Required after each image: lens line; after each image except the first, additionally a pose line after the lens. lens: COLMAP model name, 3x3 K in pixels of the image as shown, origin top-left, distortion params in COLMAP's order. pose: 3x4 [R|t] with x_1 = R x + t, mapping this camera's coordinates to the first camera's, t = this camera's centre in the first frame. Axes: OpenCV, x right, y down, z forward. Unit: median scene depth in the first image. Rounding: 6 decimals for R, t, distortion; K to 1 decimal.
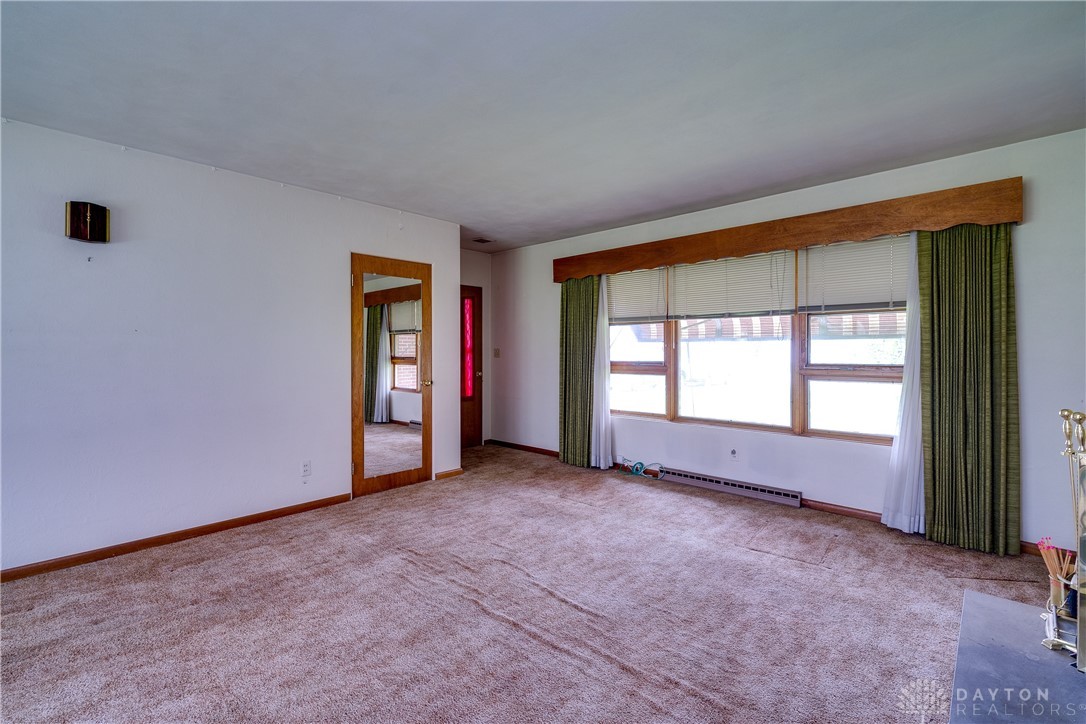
lens RADIAL K [[477.9, 0, 540.4], [0, 477.9, 349.8], [0, 0, 1]] dist [0.001028, -0.000104]
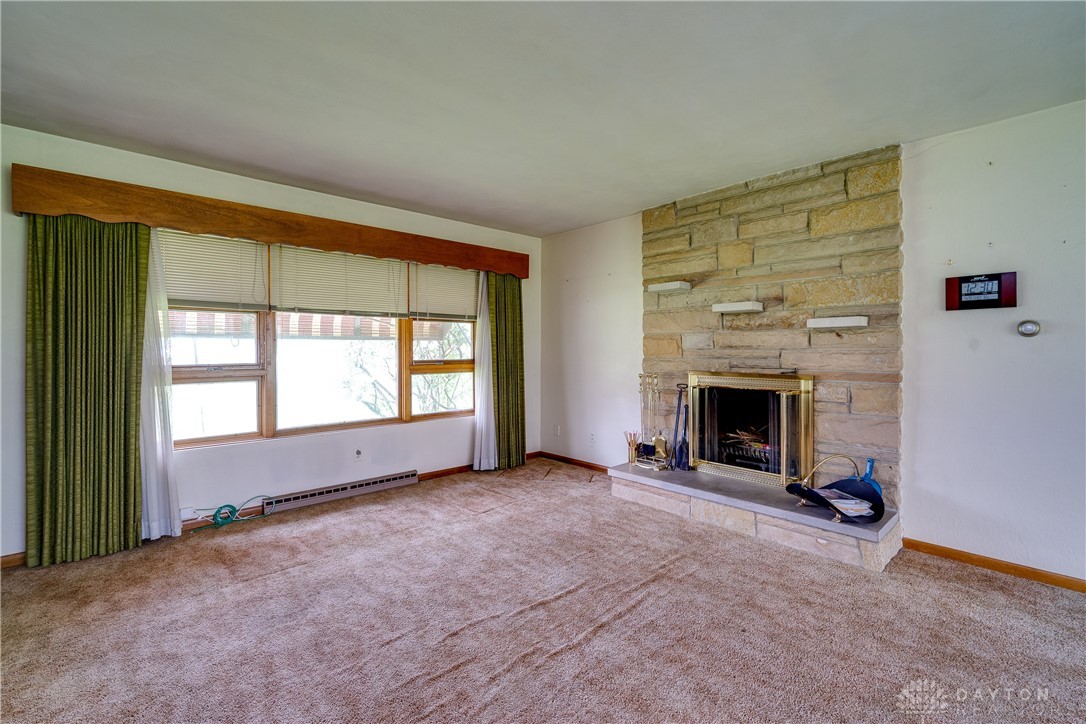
lens RADIAL K [[477.9, 0, 540.4], [0, 477.9, 349.8], [0, 0, 1]] dist [0.001028, -0.000104]
pose [[0.072449, 0.001085, 0.997372, -0.589220], [0.000309, 0.999999, -0.001110, 0.003946], [-0.997372, 0.000389, 0.072448, 0.595416]]
